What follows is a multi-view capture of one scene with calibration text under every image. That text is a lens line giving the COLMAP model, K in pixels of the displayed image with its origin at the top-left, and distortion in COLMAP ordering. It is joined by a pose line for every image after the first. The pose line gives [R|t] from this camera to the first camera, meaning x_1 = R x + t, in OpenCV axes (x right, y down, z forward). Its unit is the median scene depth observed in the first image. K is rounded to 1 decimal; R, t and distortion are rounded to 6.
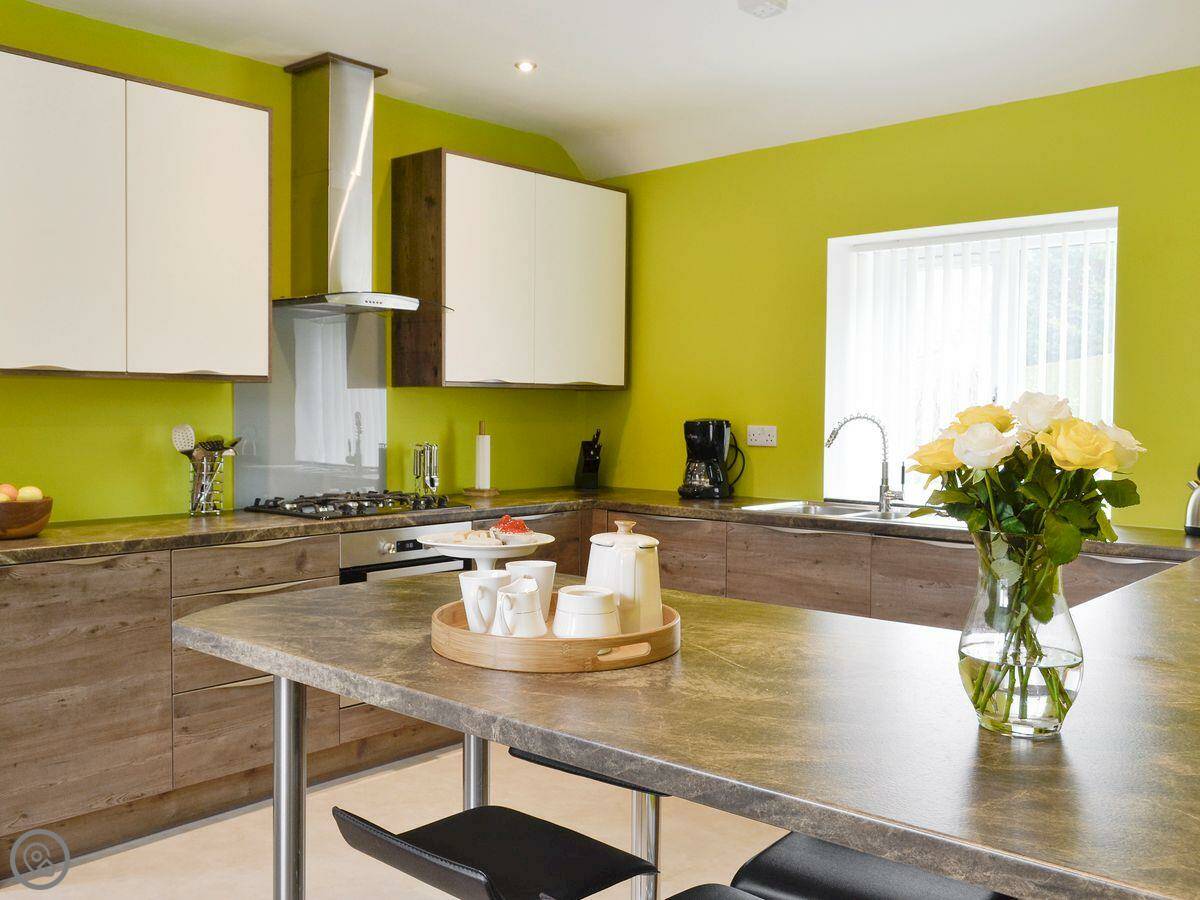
lens RADIAL K [[1112.6, 0, 600.0], [0, 1112.6, 450.0], [0, 0, 1]] dist [-0.041094, -0.009371]
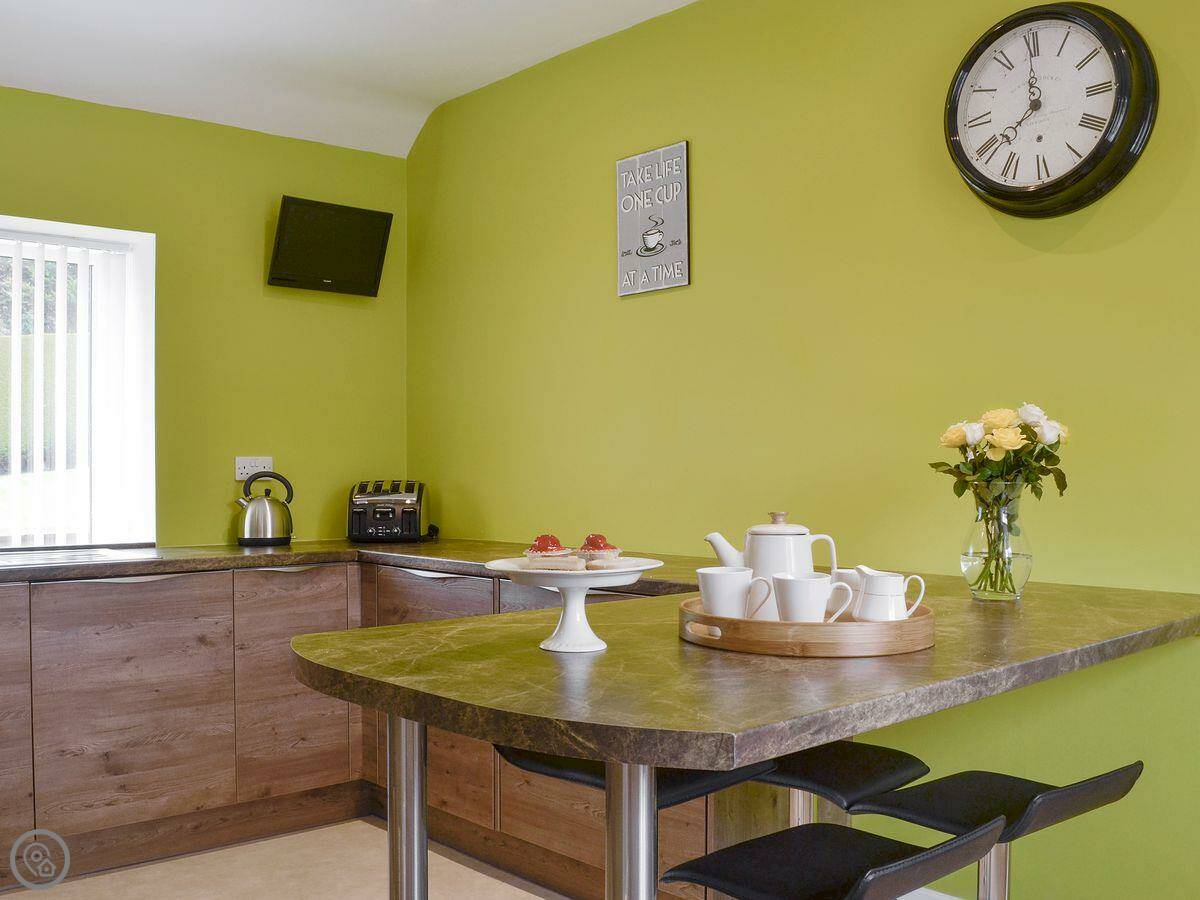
lens RADIAL K [[1112.6, 0, 600.0], [0, 1112.6, 450.0], [0, 0, 1]] dist [-0.041094, -0.009371]
pose [[0.107334, 0.000326, 0.994223, -1.056684], [0.038138, 0.999263, -0.004445, 0.000176], [-0.993491, 0.038395, 0.107243, 1.061223]]
